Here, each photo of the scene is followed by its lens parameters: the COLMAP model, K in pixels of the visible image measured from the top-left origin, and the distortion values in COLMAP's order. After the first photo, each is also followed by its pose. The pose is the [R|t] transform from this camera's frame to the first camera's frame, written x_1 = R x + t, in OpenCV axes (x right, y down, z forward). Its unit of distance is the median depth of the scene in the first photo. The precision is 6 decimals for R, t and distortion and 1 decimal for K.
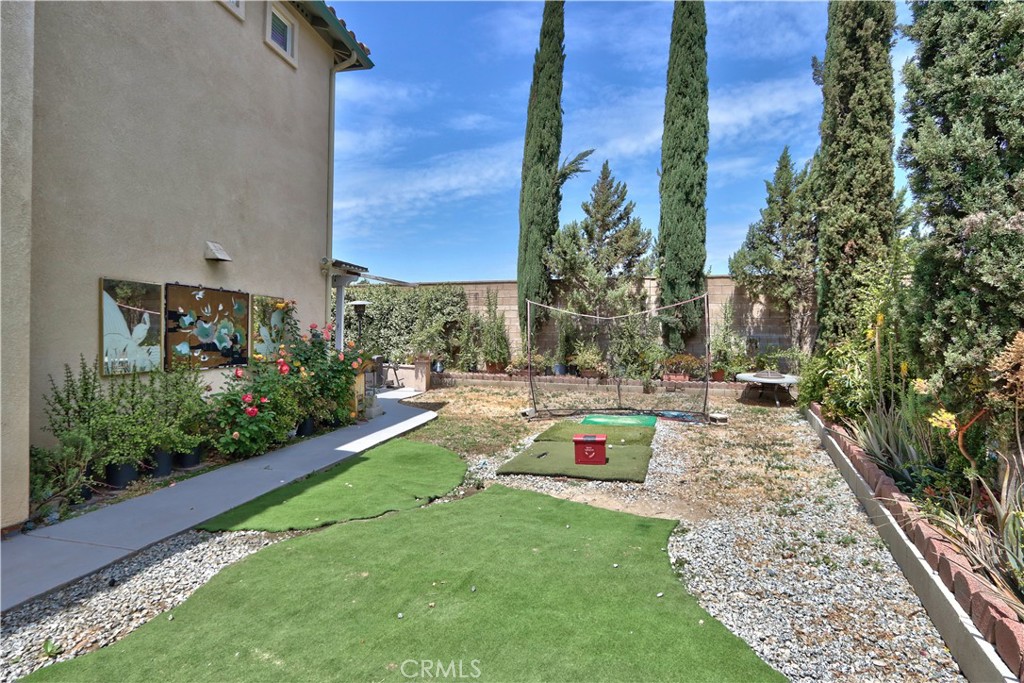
lens RADIAL K [[477.8, 0, 496.4], [0, 477.8, 341.5], [0, 0, 1]] dist [-0.016377, 0.000702]
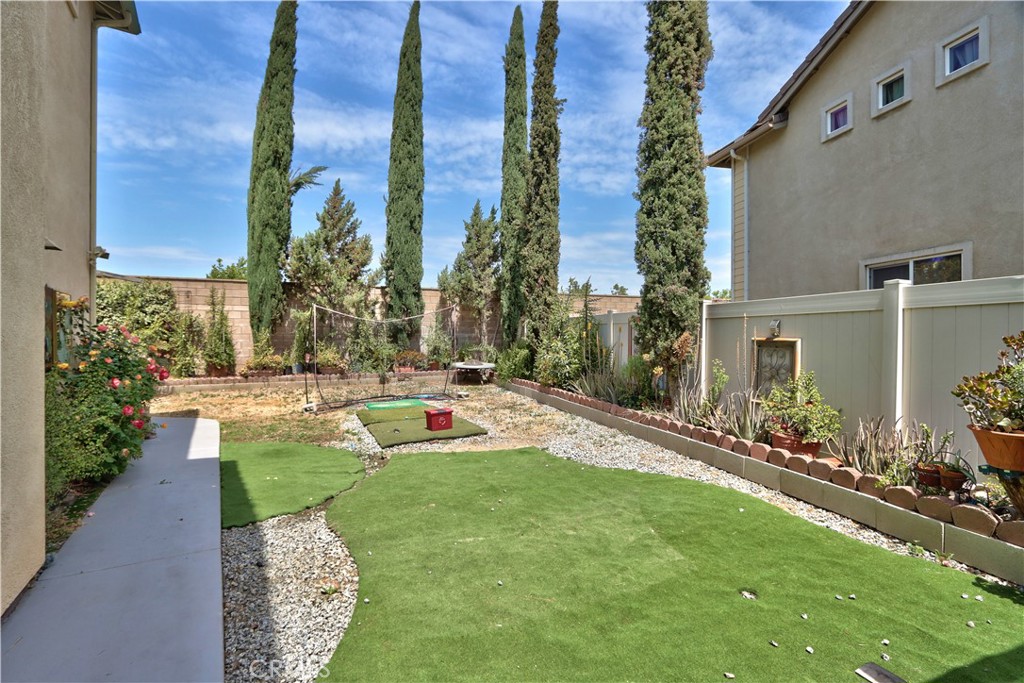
lens RADIAL K [[480.3, 0, 460.6], [0, 480.3, 339.1], [0, 0, 1]] dist [0.001694, 0.000571]
pose [[0.763935, -0.015018, 0.645118, -0.282956], [0.017197, 0.999848, 0.002911, -0.003258], [-0.645064, 0.008871, 0.764077, -0.042339]]
